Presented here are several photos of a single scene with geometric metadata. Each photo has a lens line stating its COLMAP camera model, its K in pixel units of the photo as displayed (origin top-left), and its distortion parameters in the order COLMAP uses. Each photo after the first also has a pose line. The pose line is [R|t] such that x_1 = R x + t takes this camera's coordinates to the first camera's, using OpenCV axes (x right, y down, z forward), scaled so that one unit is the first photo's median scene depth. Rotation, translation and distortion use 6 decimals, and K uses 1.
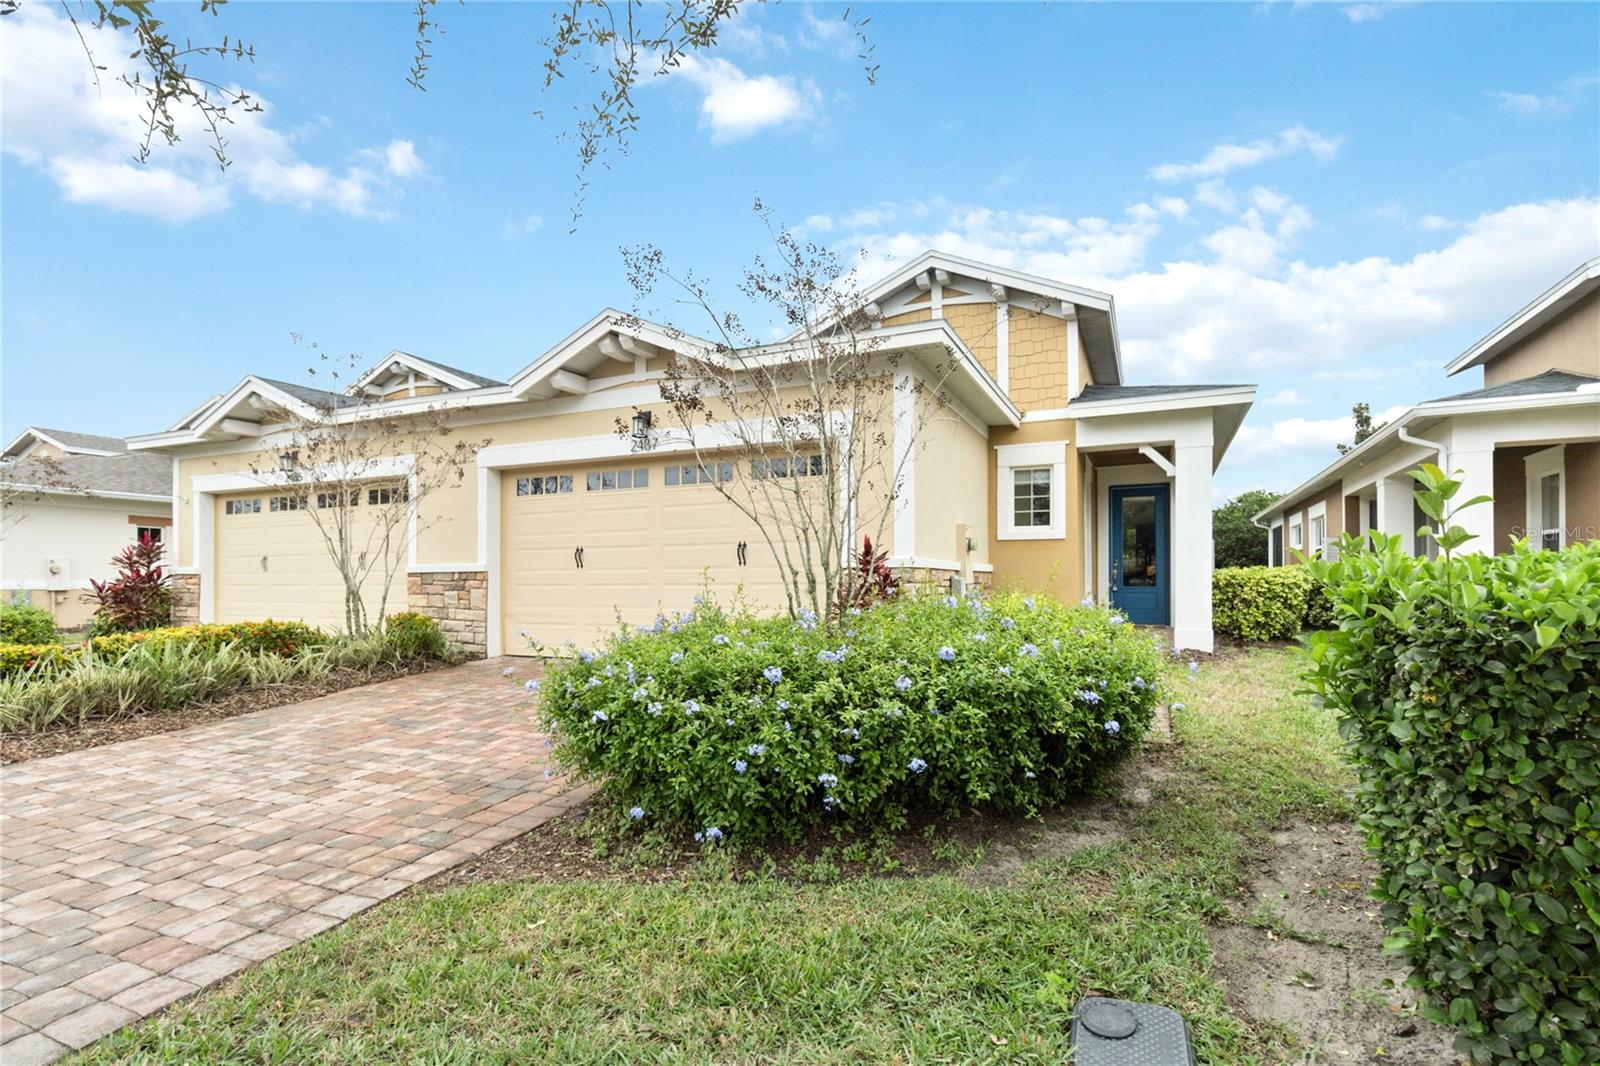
lens RADIAL K [[815.5, 0, 827.0], [0, 815.5, 596.5], [0, 0, 1]] dist [-0.003066, 0.000225]
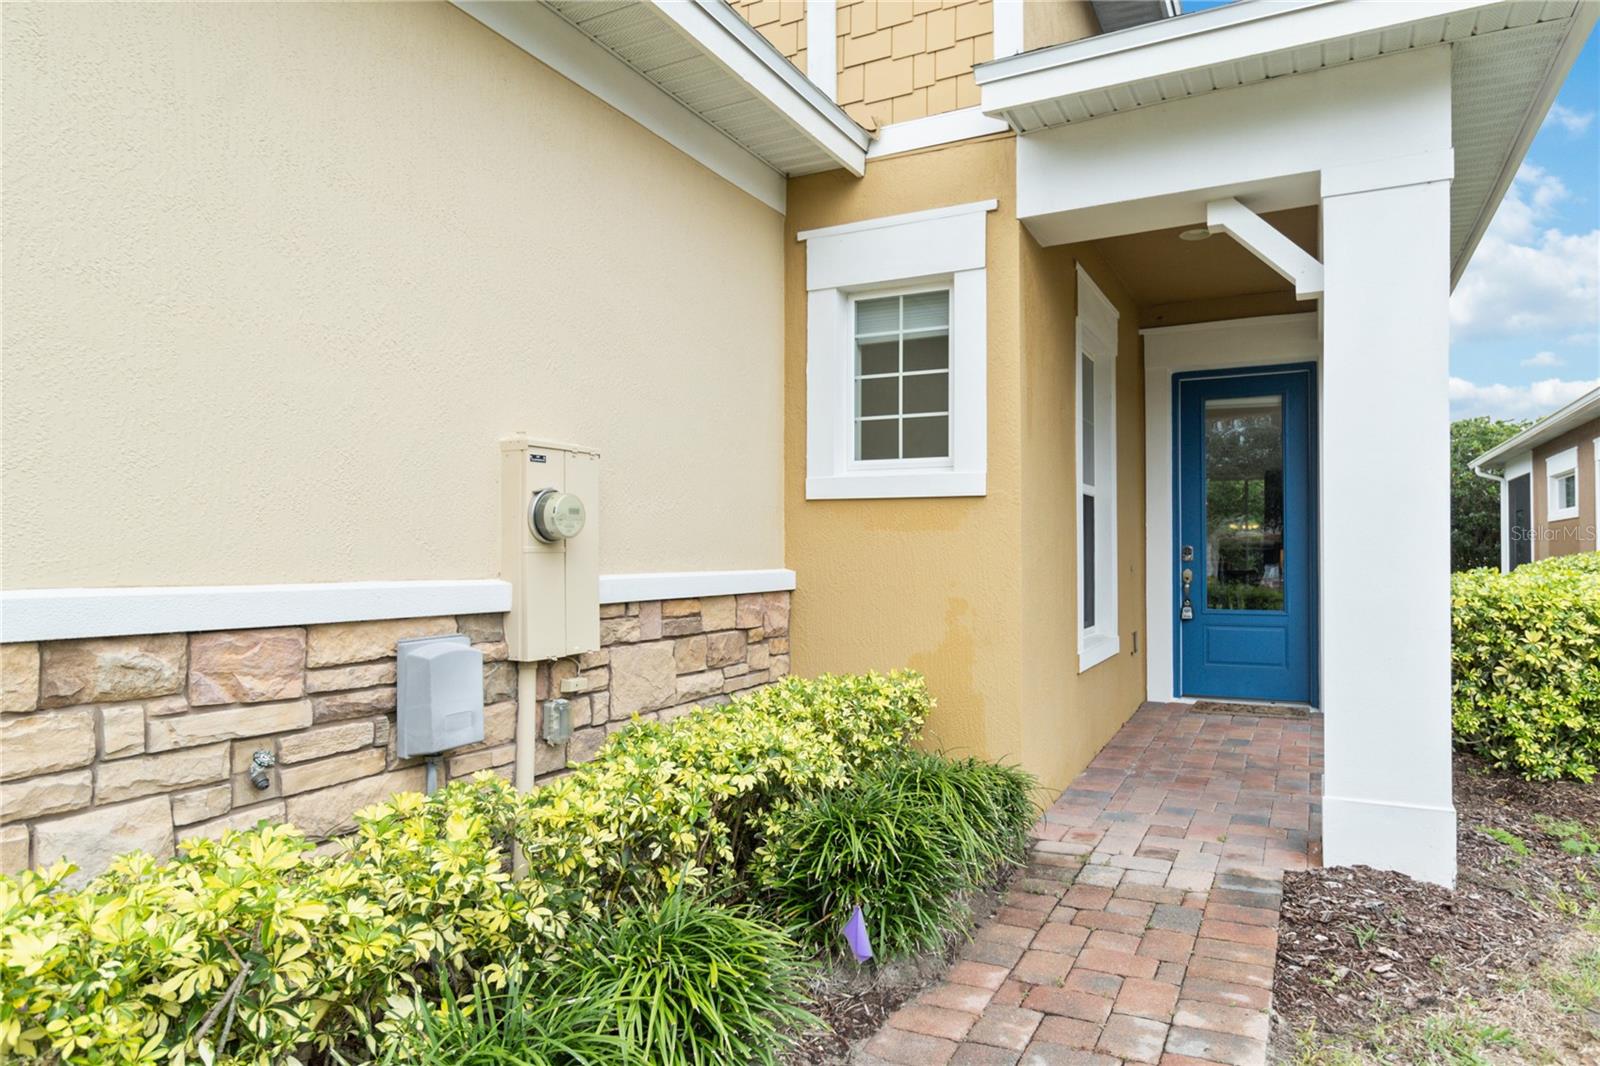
lens RADIAL K [[1050.5, 0, 815.2], [0, 1050.5, 543.7], [0, 0, 1]] dist [-0.006561, -0.001494]
pose [[0.998169, 0.005600, -0.060233, 0.227847], [-0.007144, 0.999651, -0.025447, -0.036403], [0.060070, 0.025831, 0.997860, 0.520969]]
